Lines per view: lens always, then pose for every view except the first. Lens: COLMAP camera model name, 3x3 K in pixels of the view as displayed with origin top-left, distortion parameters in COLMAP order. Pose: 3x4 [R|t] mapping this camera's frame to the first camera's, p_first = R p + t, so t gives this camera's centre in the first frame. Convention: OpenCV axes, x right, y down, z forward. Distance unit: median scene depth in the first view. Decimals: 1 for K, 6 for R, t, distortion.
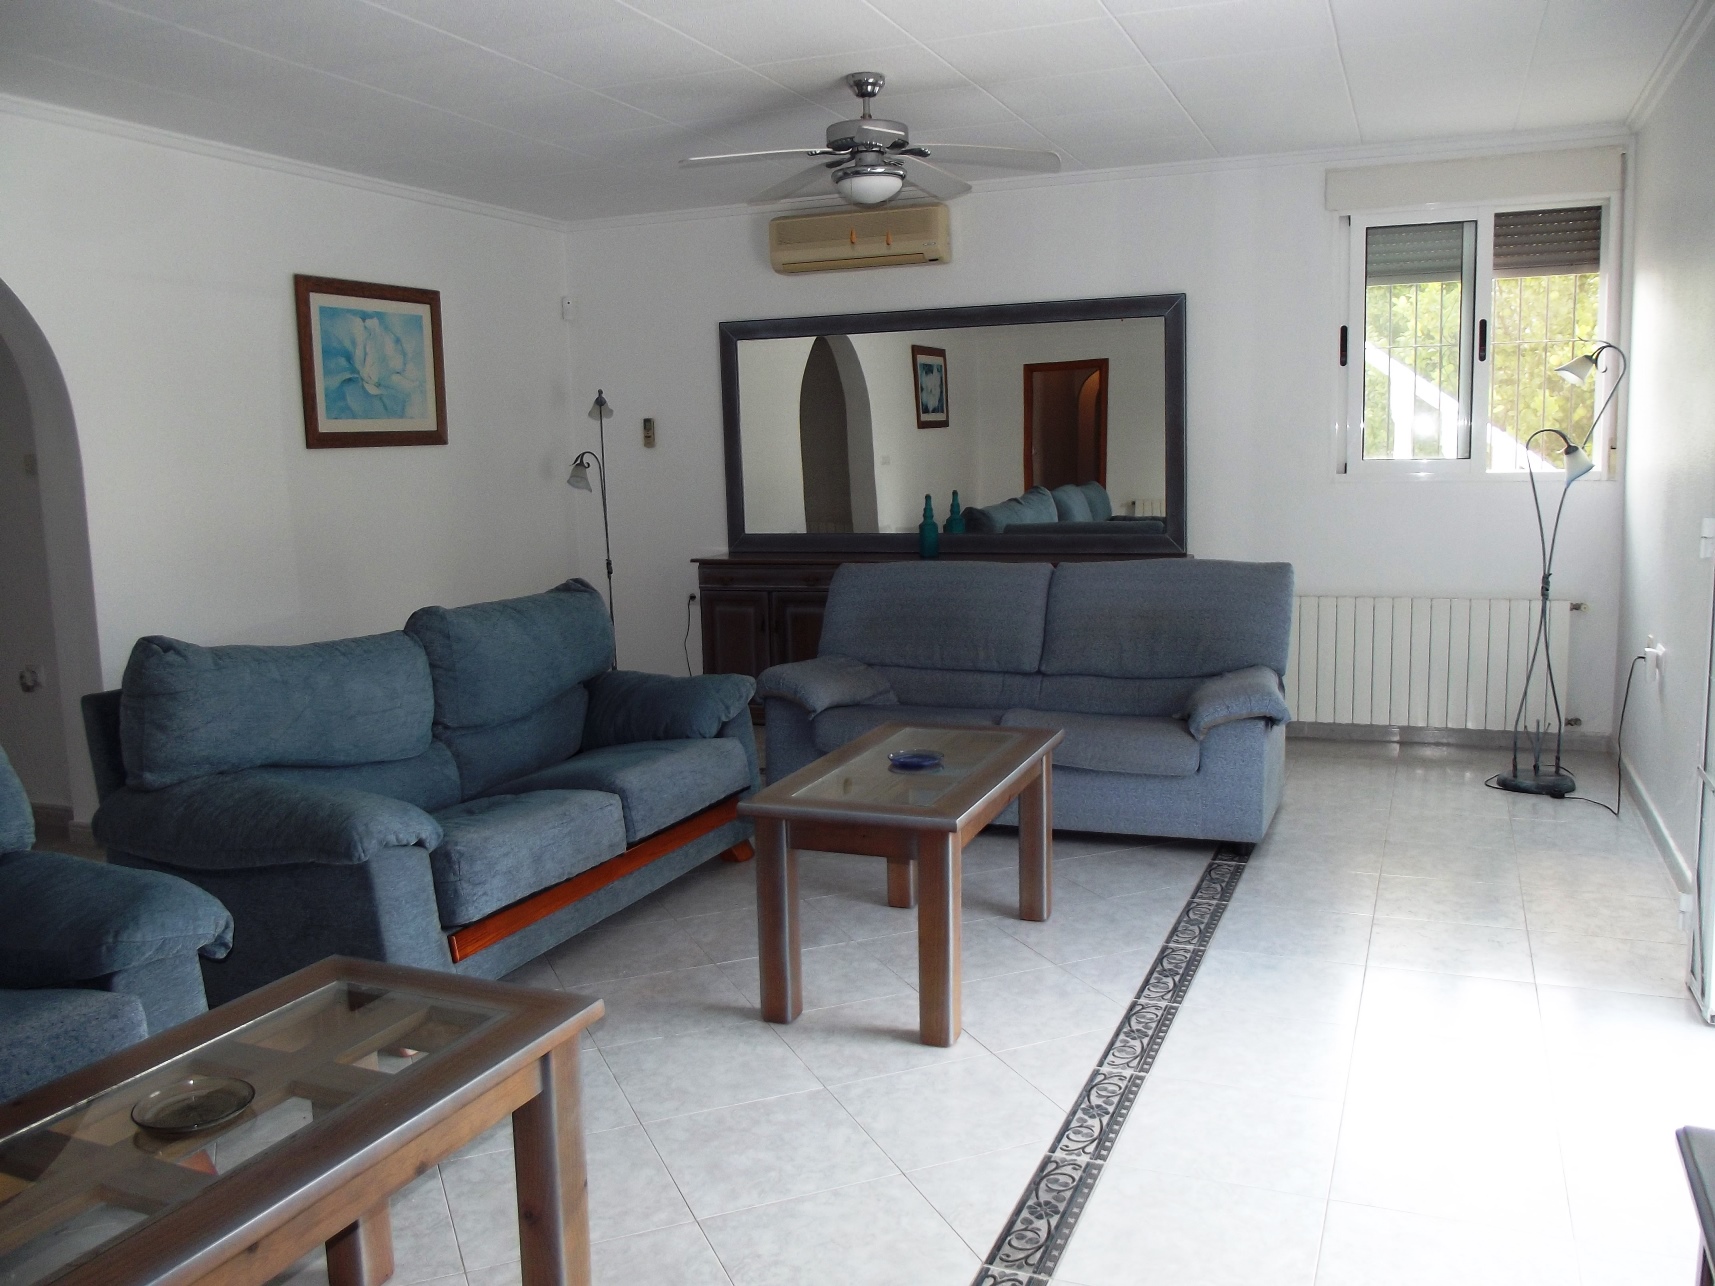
lens RADIAL K [[1417.5, 0, 832.5], [0, 1417.5, 638.9], [0, 0, 1]] dist [-0.062241, 0.004885]
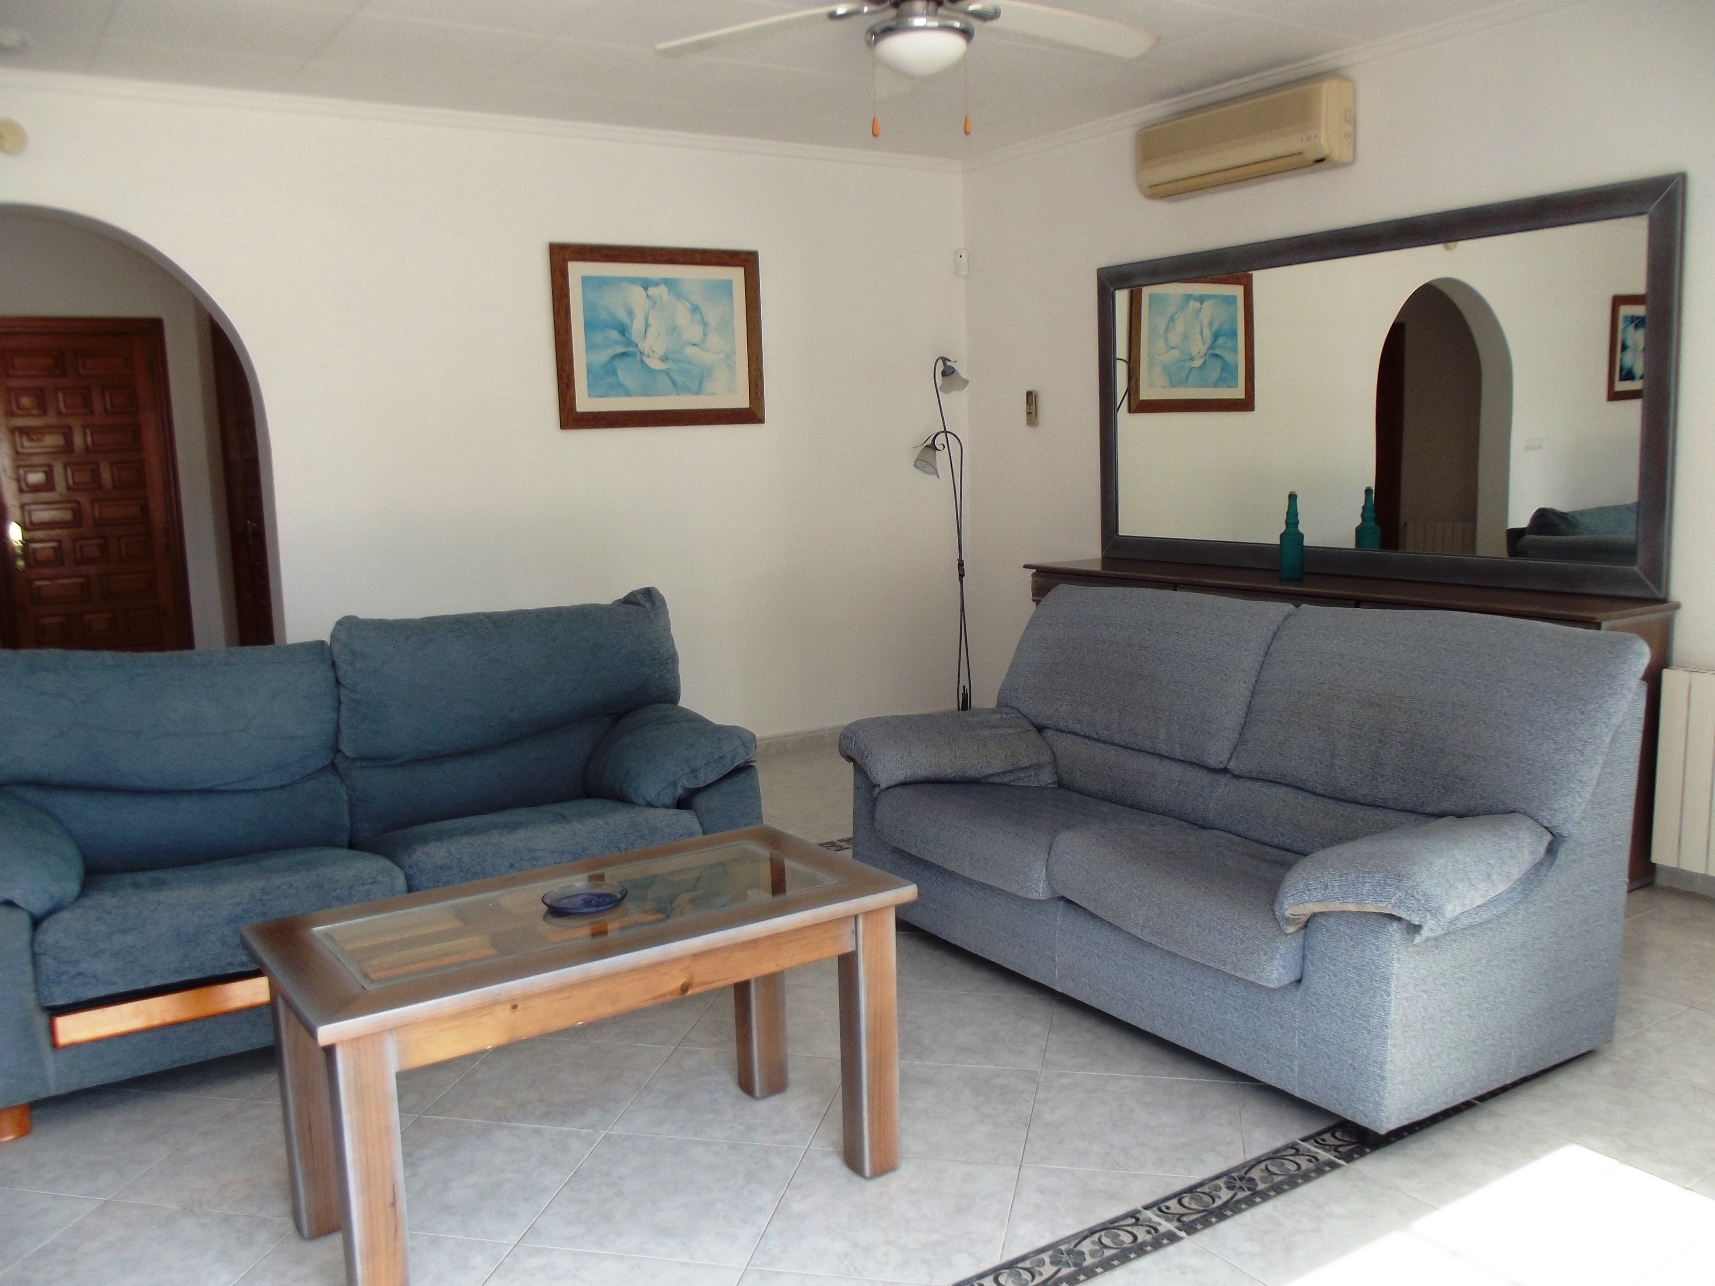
lens RADIAL K [[1423.0, 0, 879.8], [0, 1423.0, 639.4], [0, 0, 1]] dist [-0.052291, 0.045552]
pose [[0.827641, 0.079414, -0.555611, 0.329915], [-0.069980, 0.996815, 0.038233, -0.044734], [0.556878, 0.007239, 0.830563, 0.319837]]
